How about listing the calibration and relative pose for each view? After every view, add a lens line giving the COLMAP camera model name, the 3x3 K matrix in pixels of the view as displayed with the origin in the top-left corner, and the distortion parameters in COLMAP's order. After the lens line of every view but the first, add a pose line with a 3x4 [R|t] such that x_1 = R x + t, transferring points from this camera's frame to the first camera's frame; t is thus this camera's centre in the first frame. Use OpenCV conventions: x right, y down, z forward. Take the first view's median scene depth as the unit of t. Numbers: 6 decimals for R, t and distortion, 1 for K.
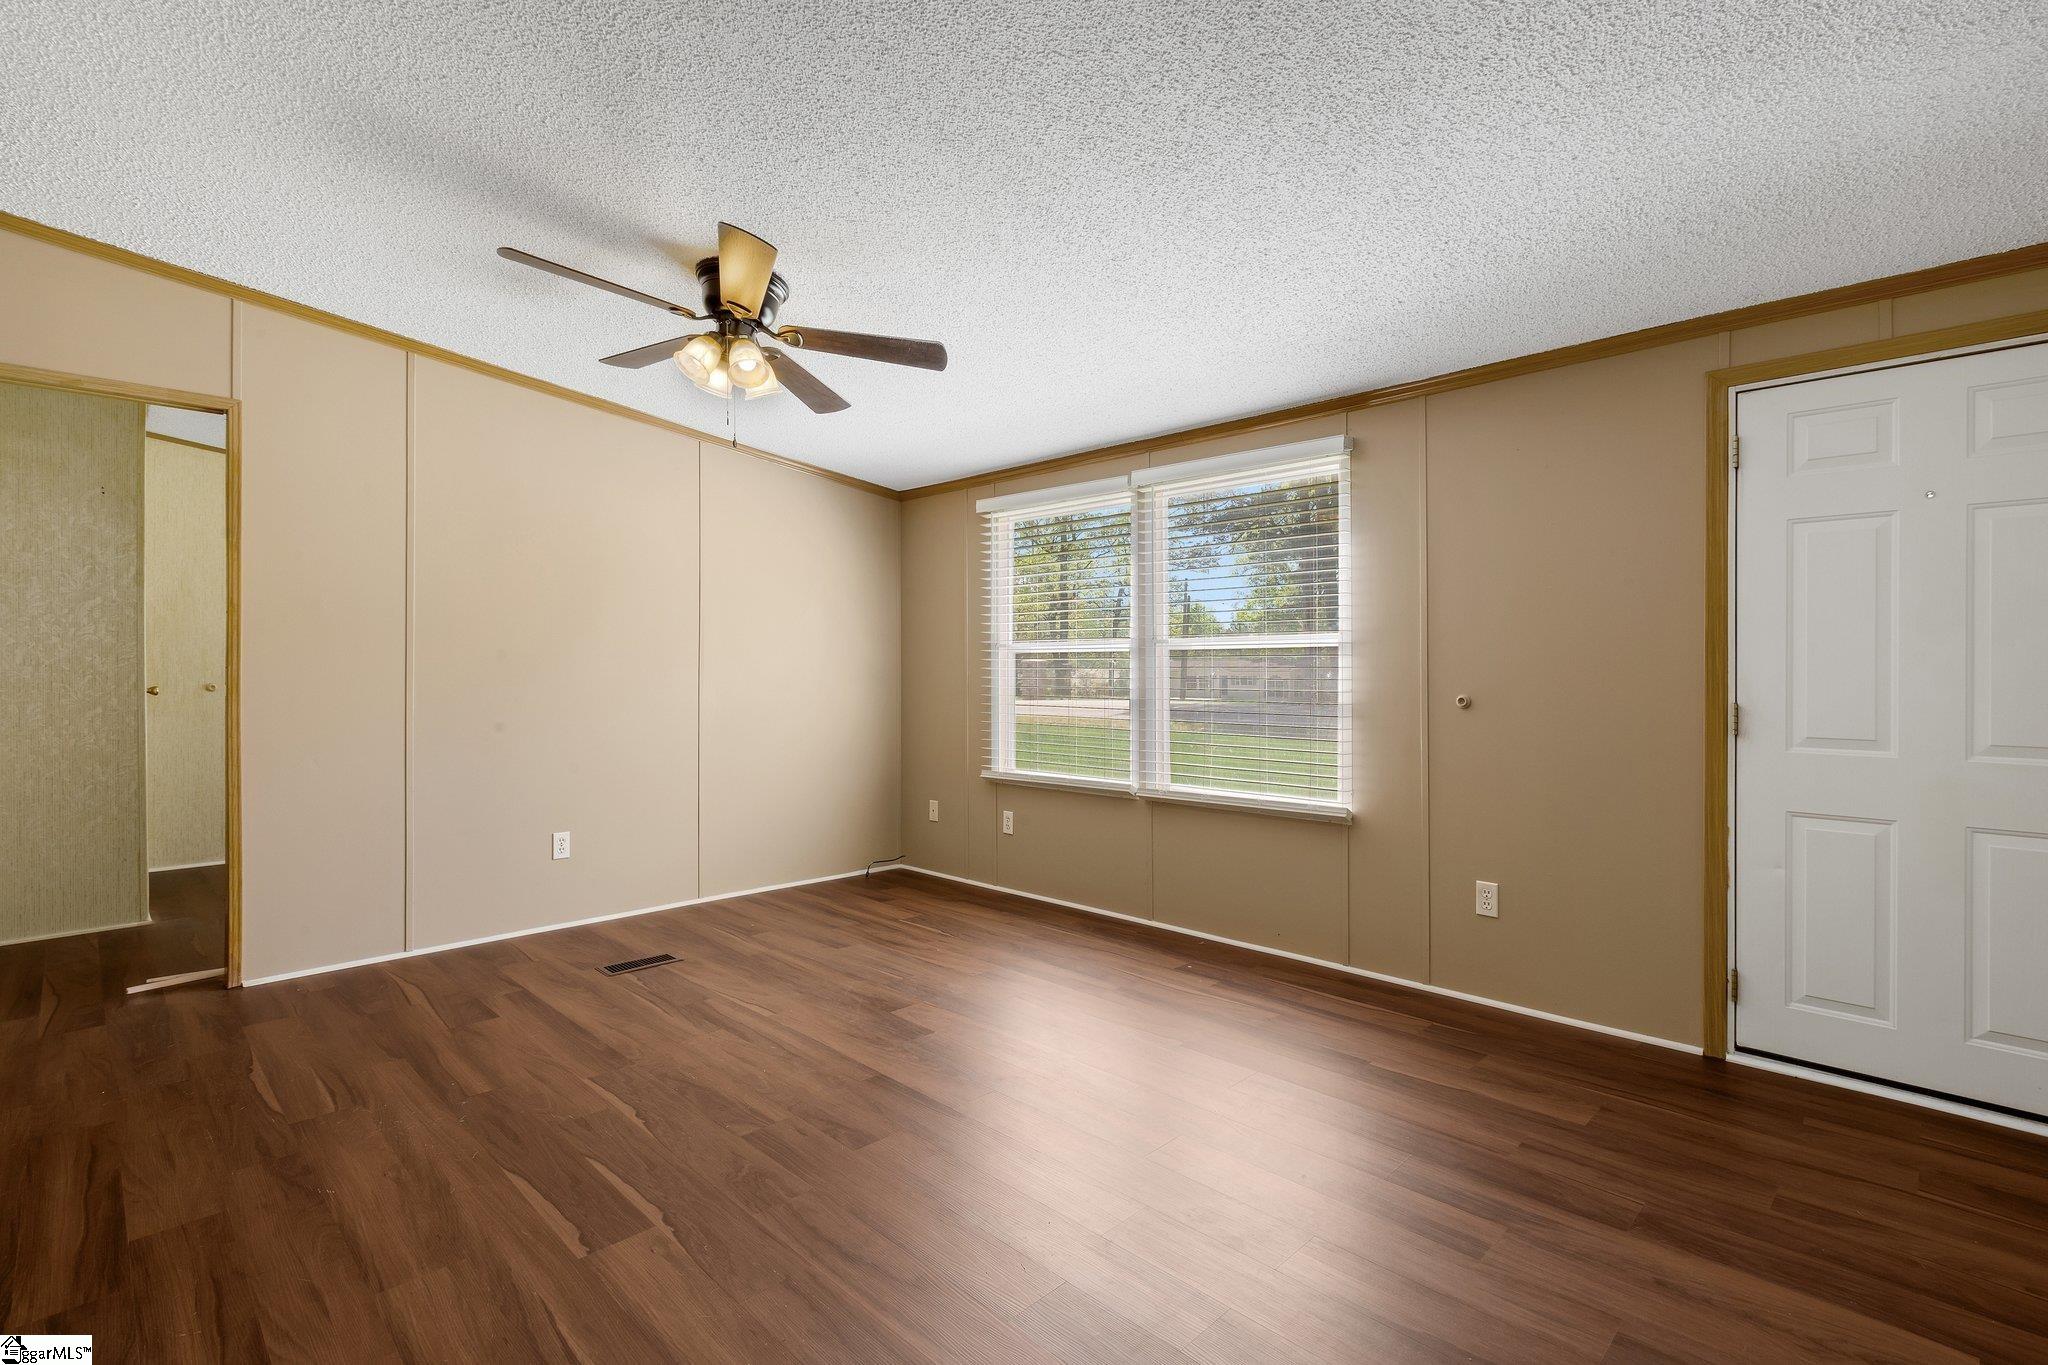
lens RADIAL K [[937.3, 0, 1021.7], [0, 937.3, 672.4], [0, 0, 1]] dist [0.001310, -0.000708]
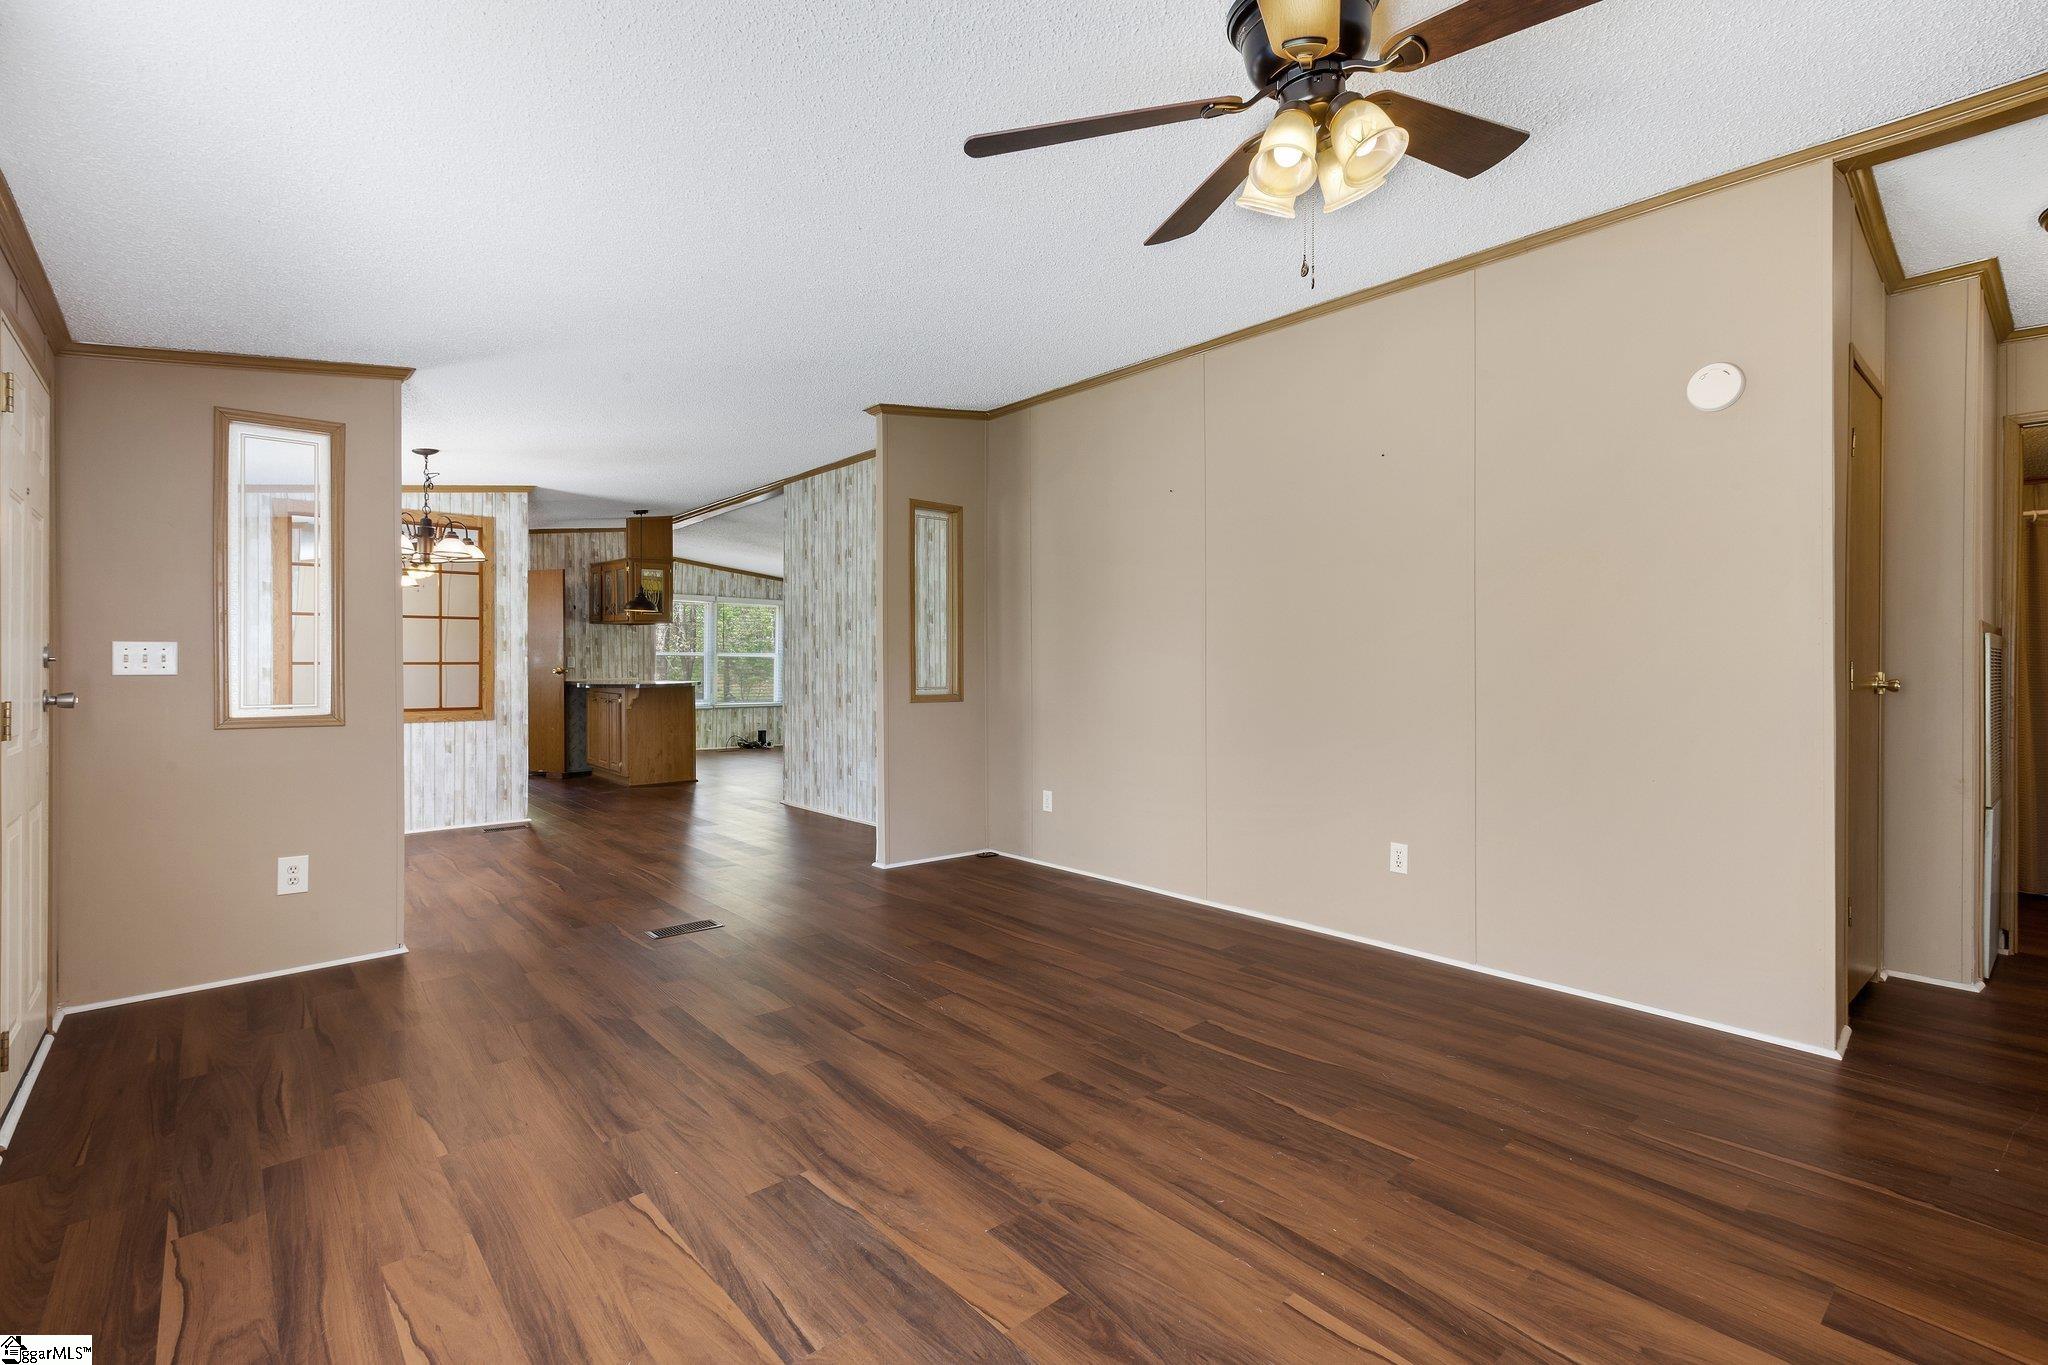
lens RADIAL K [[937.3, 0, 1023.9], [0, 937.3, 664.5], [0, 0, 1]] dist [0.001310, -0.000708]
pose [[-0.997425, 0.002379, 0.071672, -0.147882], [0.002608, 0.999992, 0.003101, 0.000350], [-0.071664, 0.003280, -0.997423, 1.468512]]
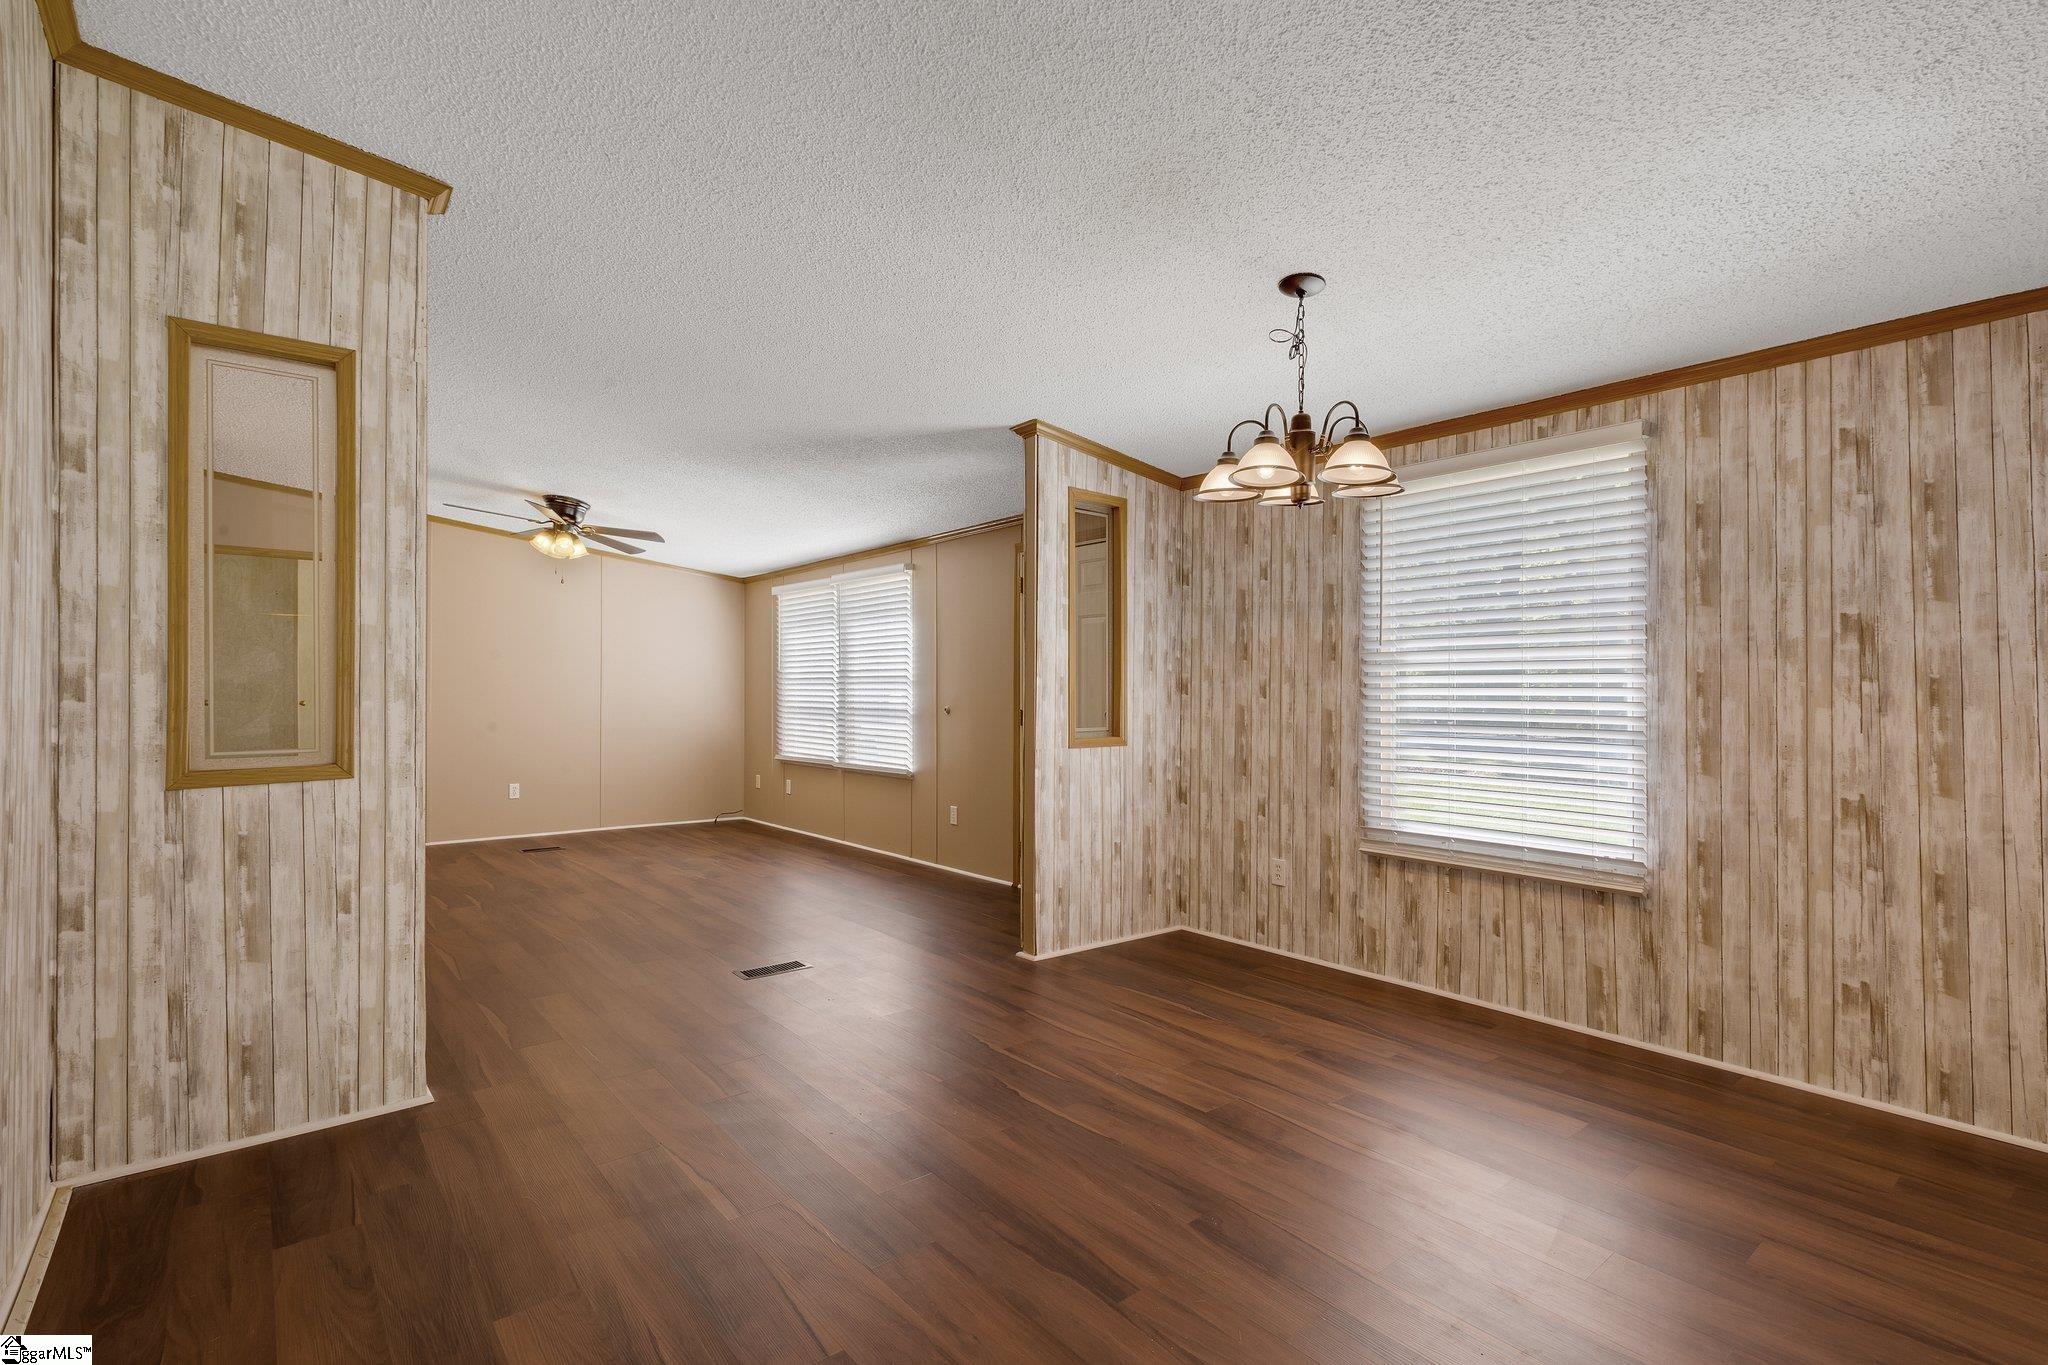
lens RADIAL K [[939.9, 0, 1023.9], [0, 939.9, 693.6], [0, 0, 1]] dist [-0.000771, -0.000325]
pose [[0.995142, 0.002554, -0.098416, 0.792146], [-0.002686, 0.999996, -0.001207, 0.001105], [0.098413, 0.001466, 0.995145, -0.826924]]
